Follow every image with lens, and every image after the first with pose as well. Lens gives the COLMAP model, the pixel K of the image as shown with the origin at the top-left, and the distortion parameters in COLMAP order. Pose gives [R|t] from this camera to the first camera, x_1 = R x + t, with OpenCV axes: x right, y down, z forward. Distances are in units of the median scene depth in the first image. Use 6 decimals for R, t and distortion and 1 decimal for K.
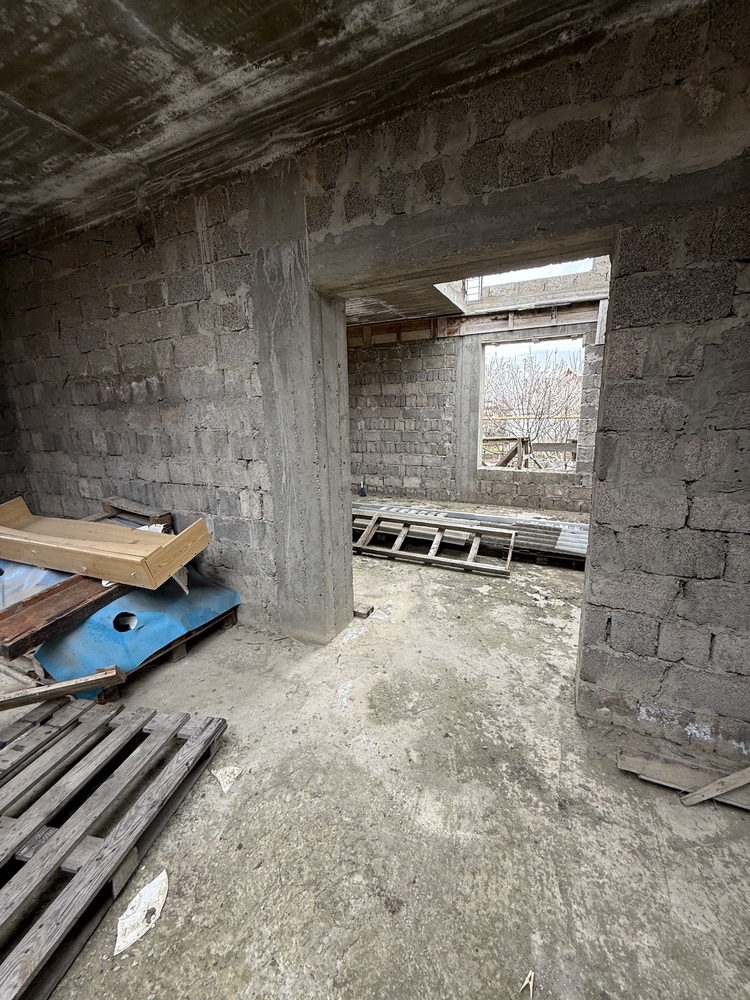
lens RADIAL K [[397.0, 0, 375.5], [0, 397.0, 499.2], [0, 0, 1]] dist [0.000196, -0.000142]
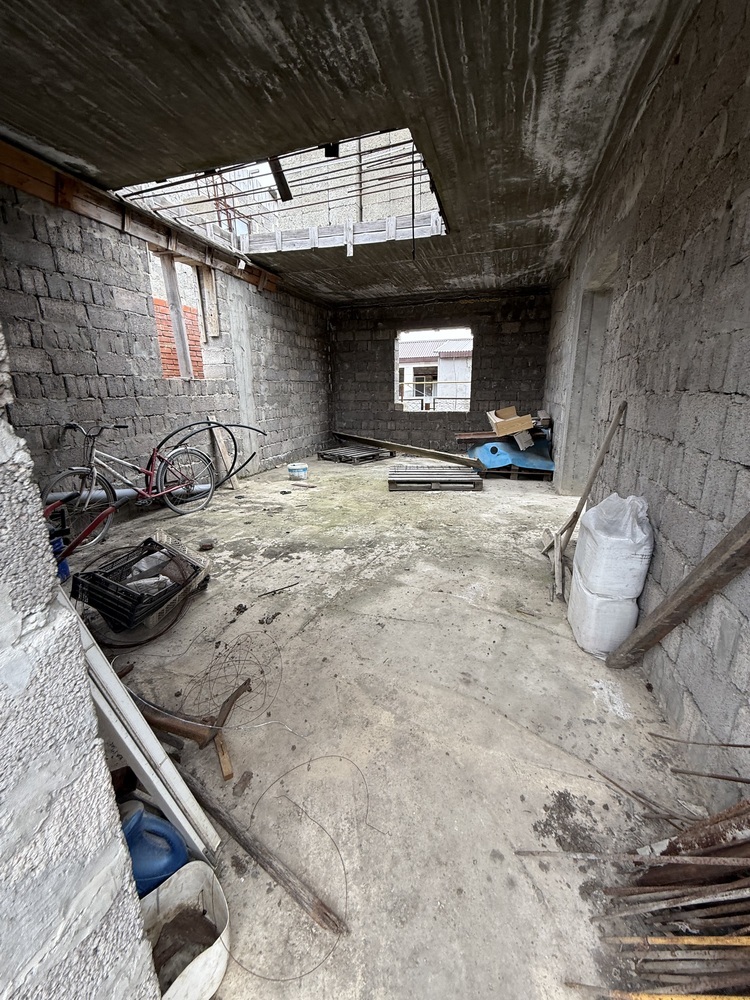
lens RADIAL K [[397.0, 0, 375.5], [0, 397.0, 498.9], [0, 0, 1]] dist [0.000196, -0.000142]
pose [[0.134775, 0.270743, -0.953170, 1.861019], [-0.180764, 0.952523, 0.245000, 0.122968], [0.974248, 0.139279, 0.177317, -0.162559]]
